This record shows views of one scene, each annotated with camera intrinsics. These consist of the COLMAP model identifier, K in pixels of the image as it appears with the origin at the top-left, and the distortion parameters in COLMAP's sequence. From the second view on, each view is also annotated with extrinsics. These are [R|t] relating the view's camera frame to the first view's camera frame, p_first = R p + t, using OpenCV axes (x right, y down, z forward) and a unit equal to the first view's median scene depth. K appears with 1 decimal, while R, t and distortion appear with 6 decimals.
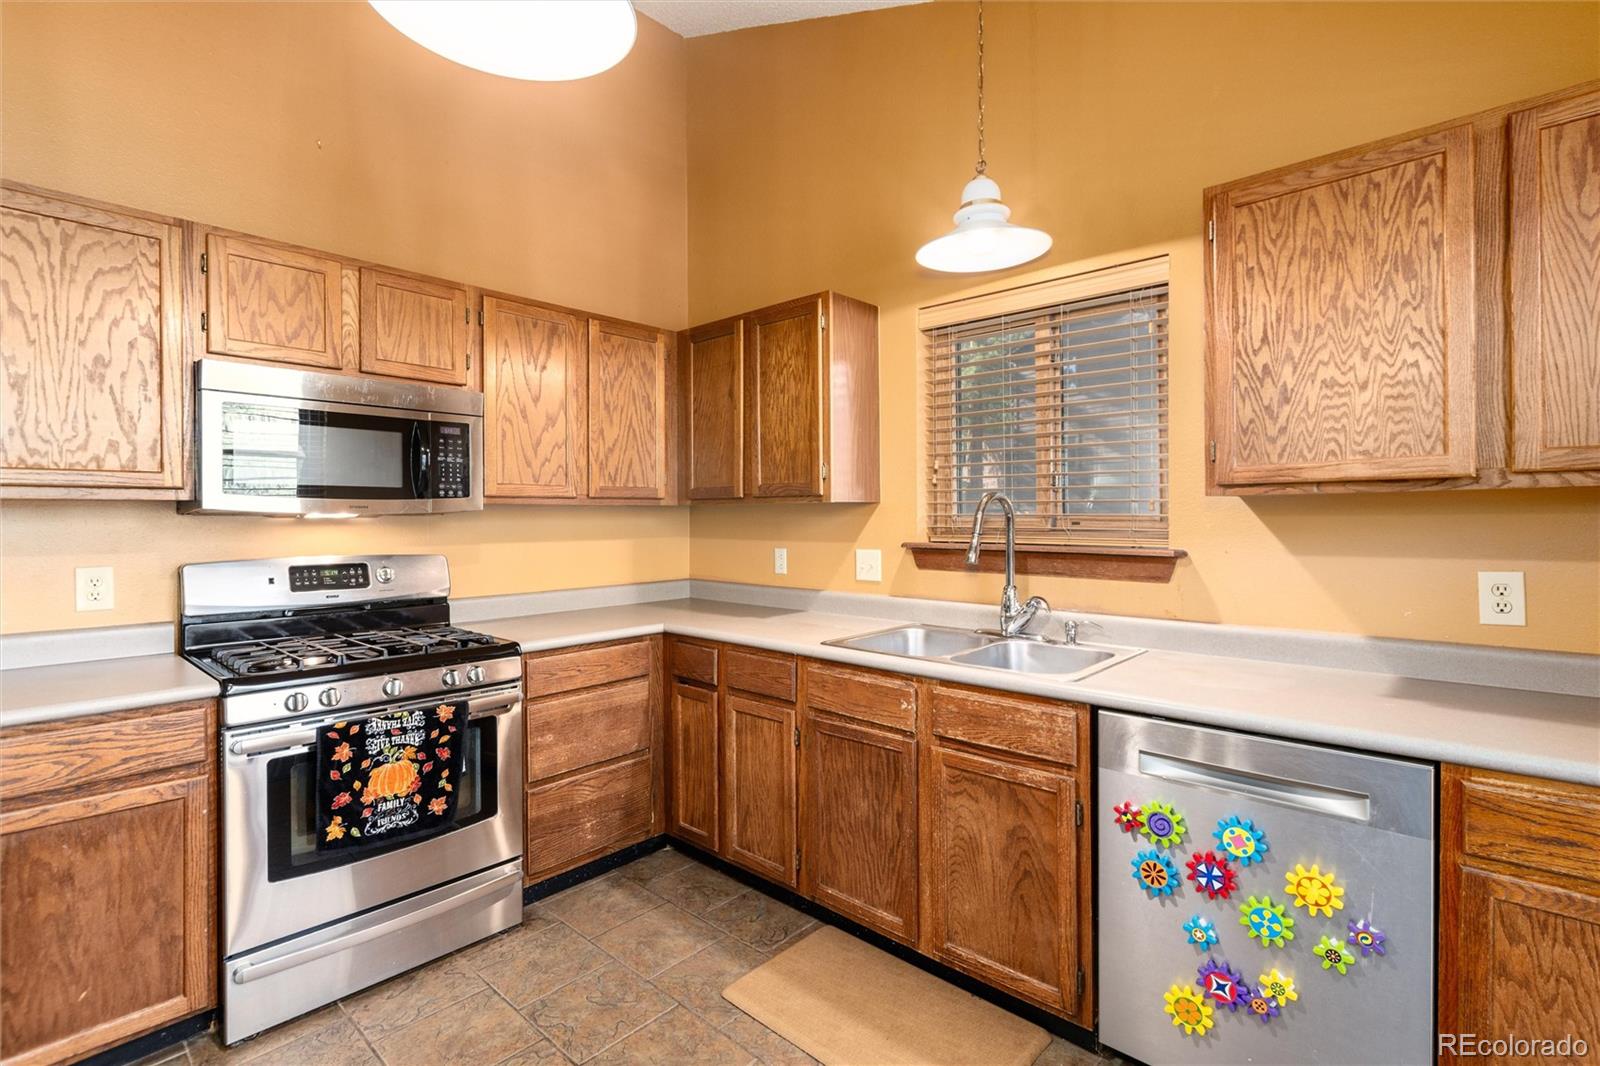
lens RADIAL K [[735.8, 0, 821.9], [0, 735.8, 520.6], [0, 0, 1]] dist [-0.002814, -0.001003]
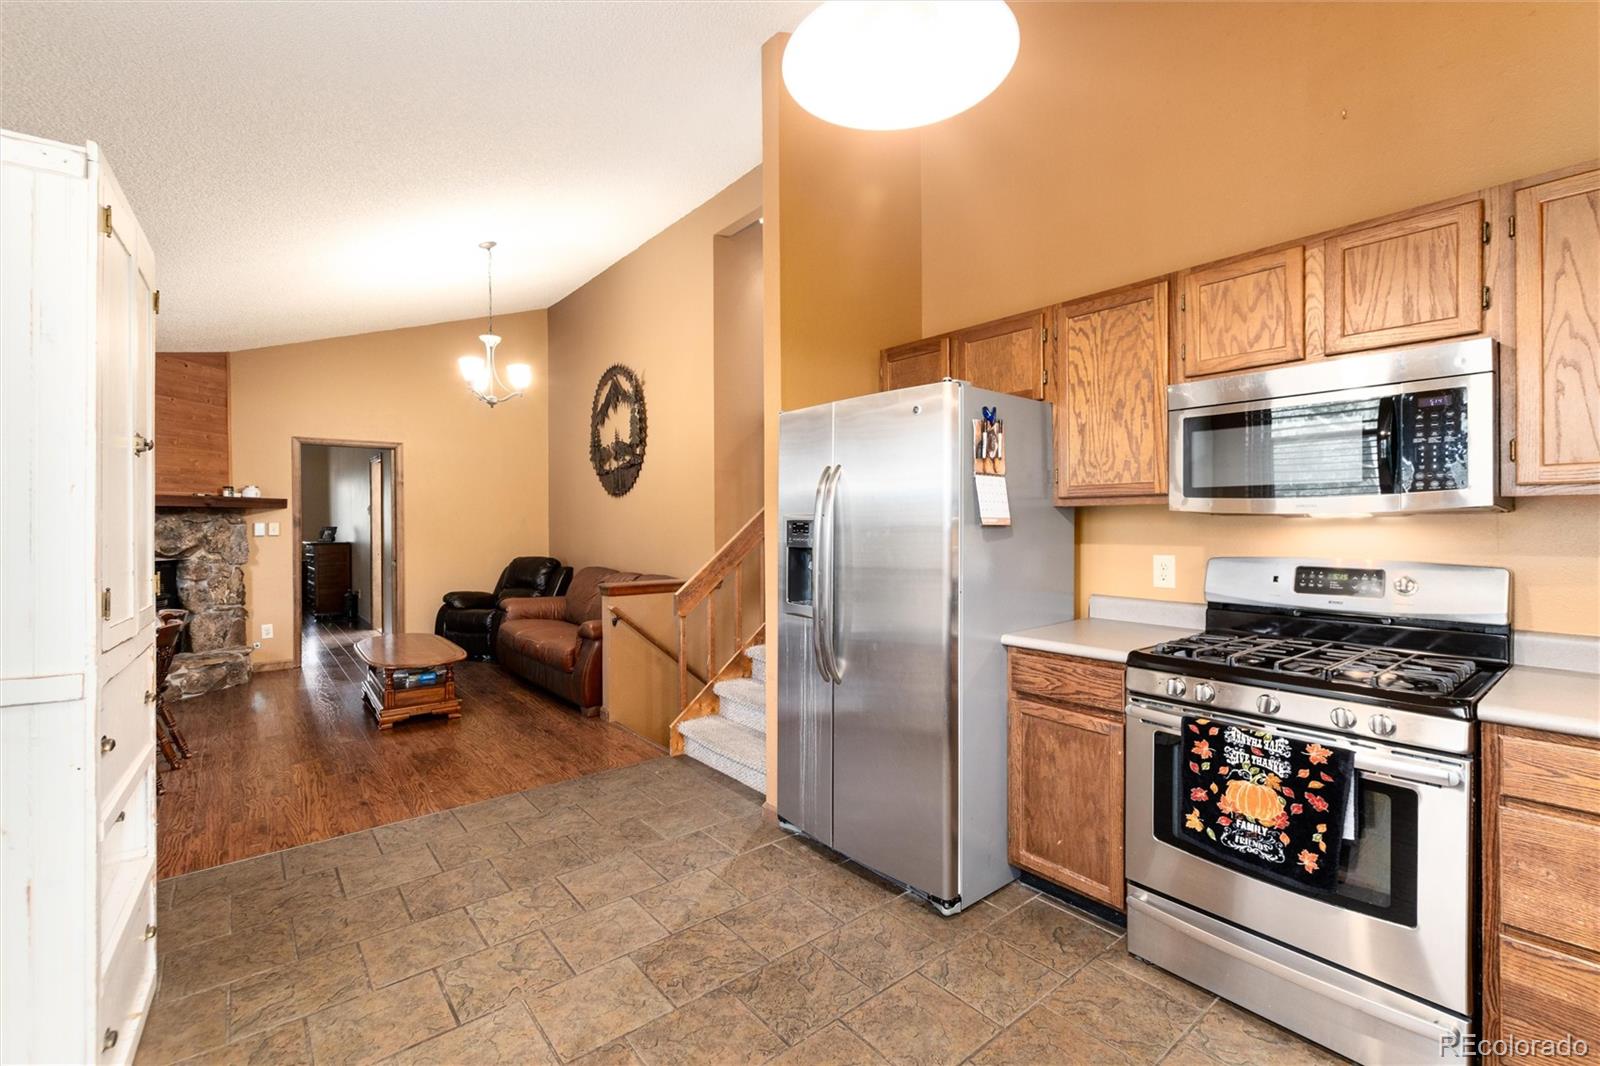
lens RADIAL K [[684.3, 0, 803.4], [0, 684.3, 525.1], [0, 0, 1]] dist [-0.001191, -0.000216]
pose [[-0.155959, 0.009199, -0.987721, 0.351581], [0.001058, 0.999958, 0.009146, -0.003323], [0.987763, 0.000382, -0.155962, 0.578310]]
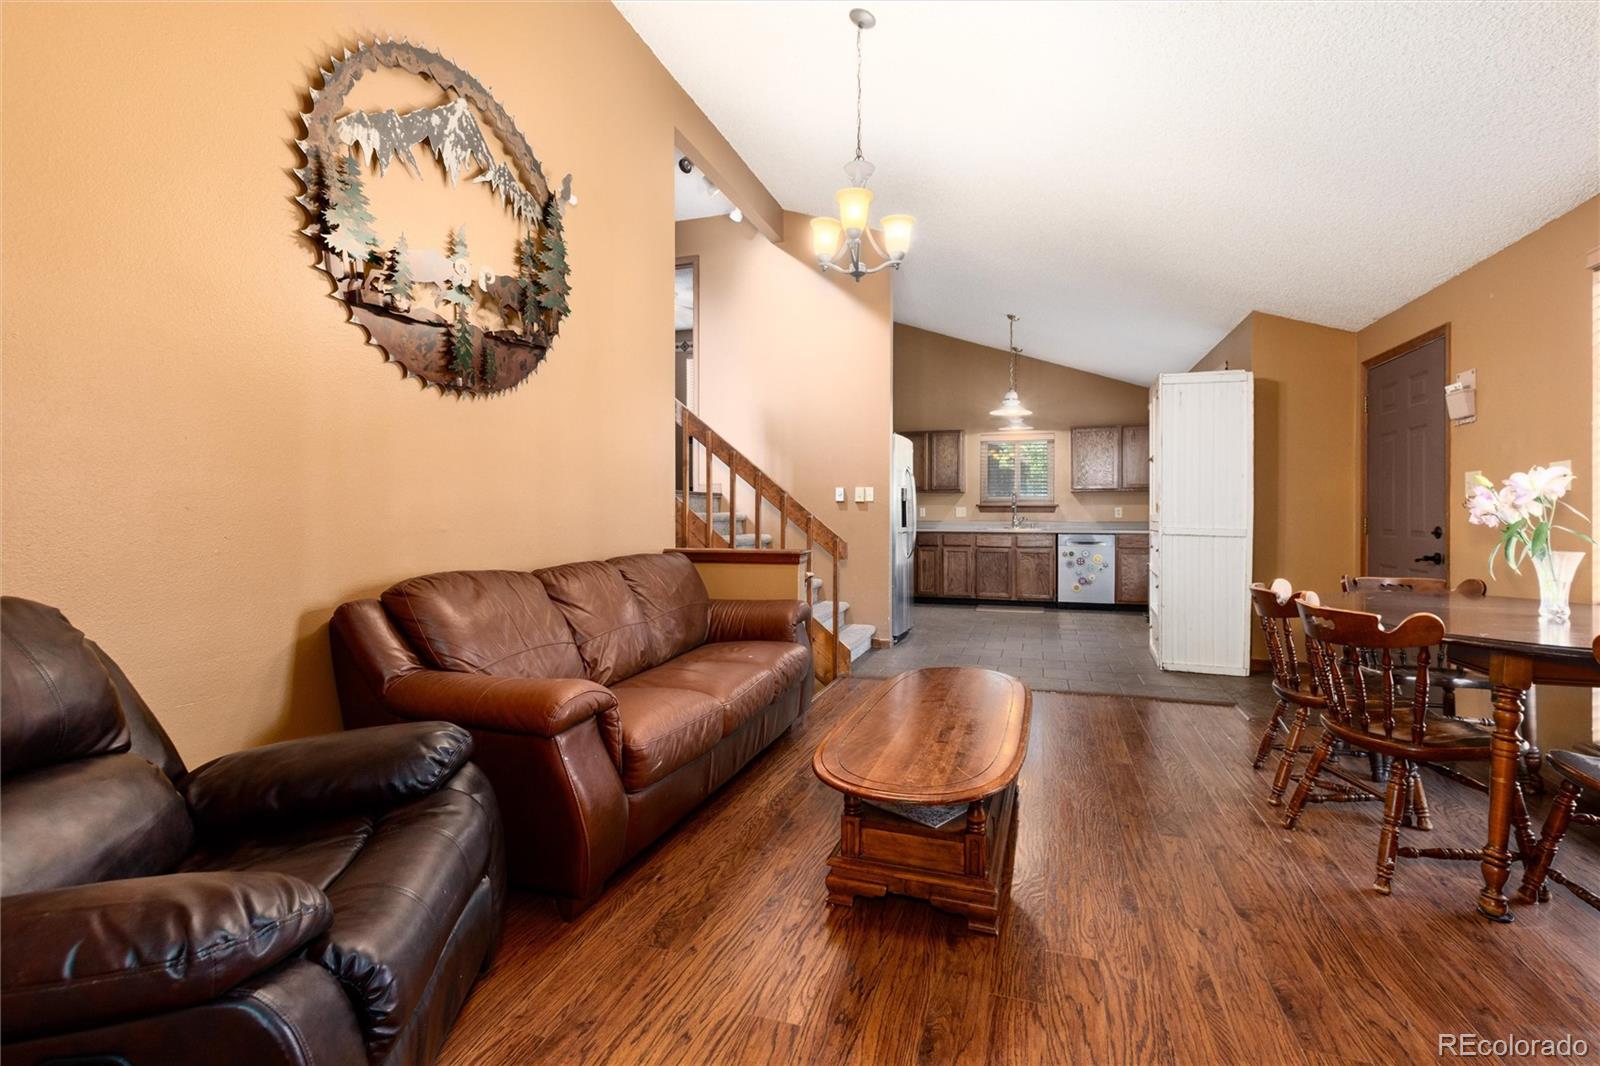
lens RADIAL K [[703.1, 0, 815.1], [0, 703.1, 524.5], [0, 0, 1]] dist [0.000811, 0.000132]
pose [[0.917606, -0.001423, 0.397488, -2.554620], [-0.002283, 0.999958, 0.008852, 0.130917], [-0.397484, -0.009030, 0.917565, -2.284548]]
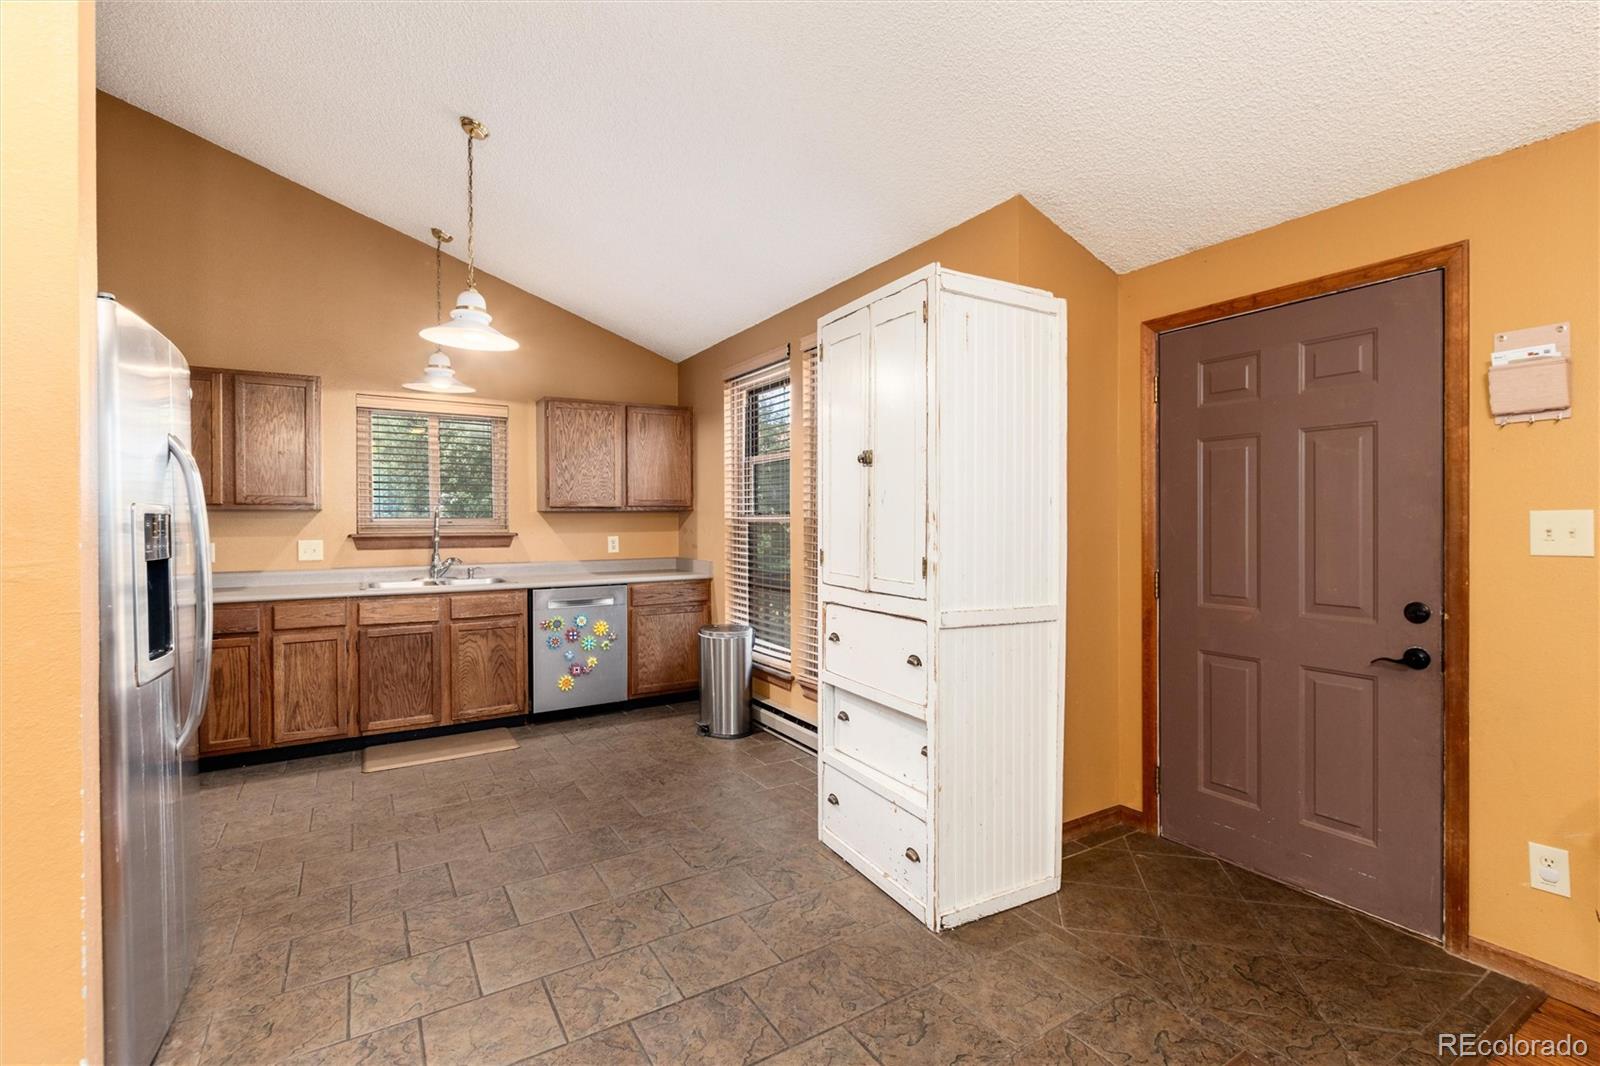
lens RADIAL K [[719.9, 0, 808.6], [0, 719.9, 525.2], [0, 0, 1]] dist [0.001182, -0.000846]
pose [[0.286371, -0.004458, 0.958109, -1.584540], [0.007274, 0.999970, 0.002479, 0.017601], [-0.958091, 0.006259, 0.286395, -0.618308]]
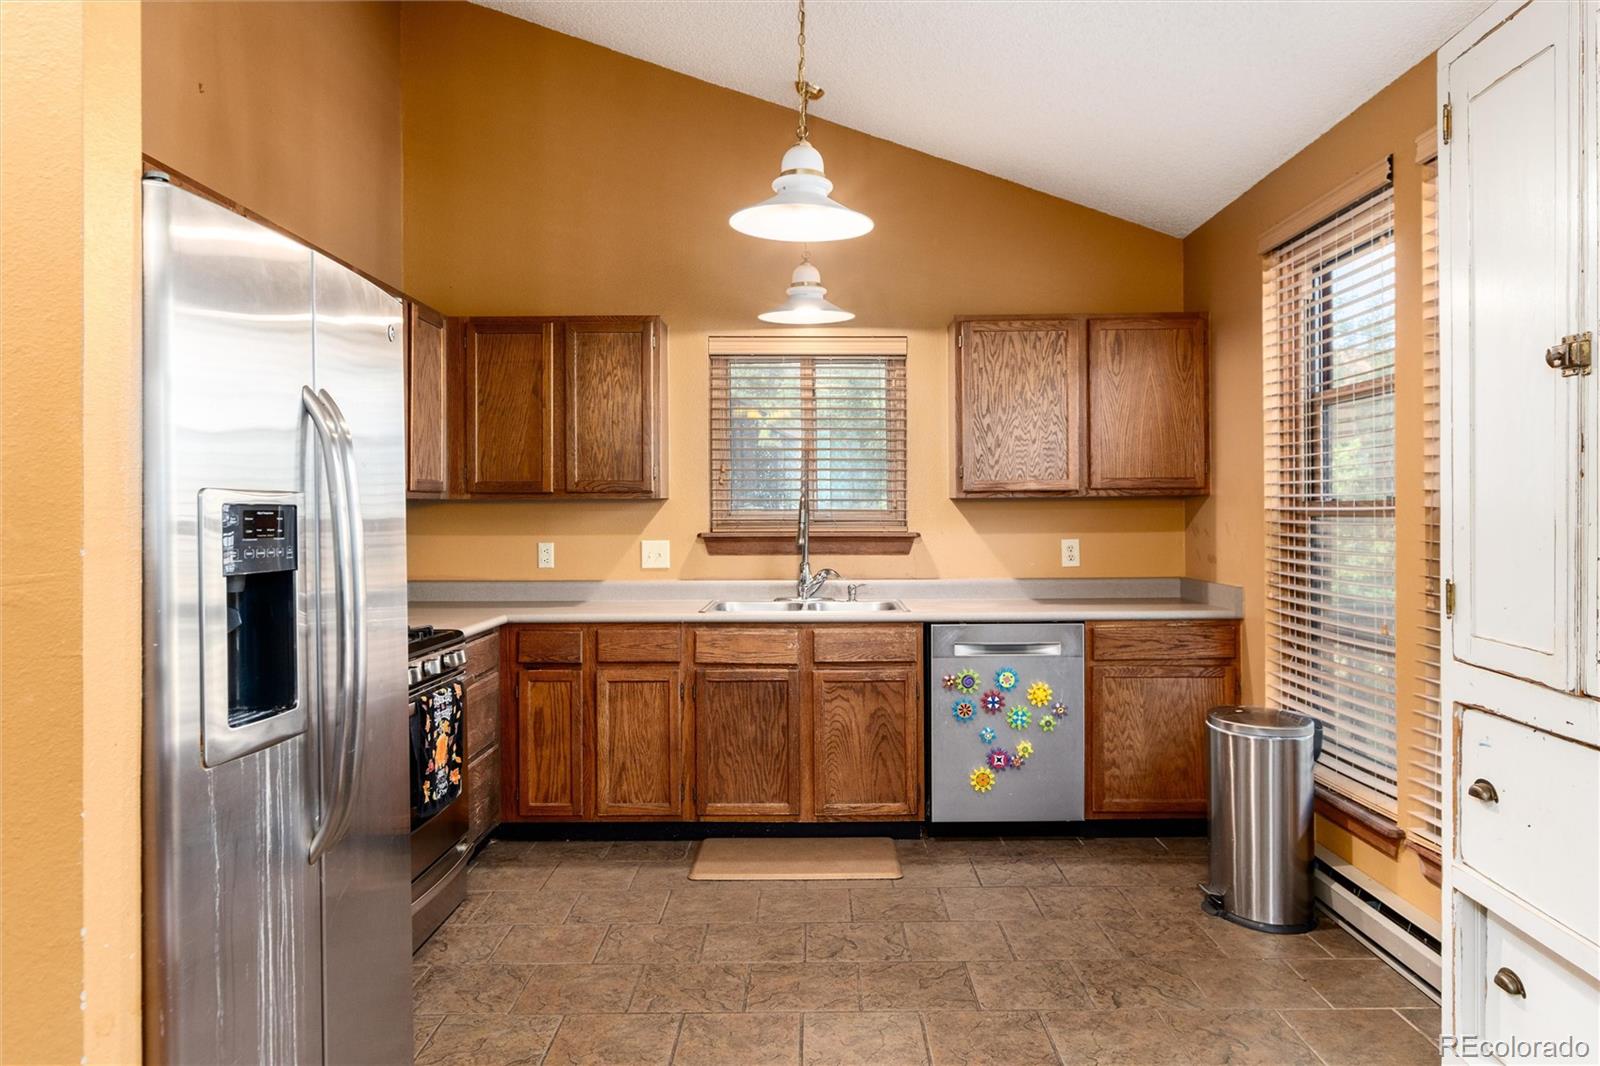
lens RADIAL K [[1060.8, 0, 818.7], [0, 1060.8, 510.9], [0, 0, 1]] dist [-0.000984, -0.003243]
pose [[0.747501, 0.002281, 0.664256, -1.219557], [0.005184, 0.999944, -0.009268, 0.015506], [-0.664240, 0.010371, 0.747447, -0.553933]]
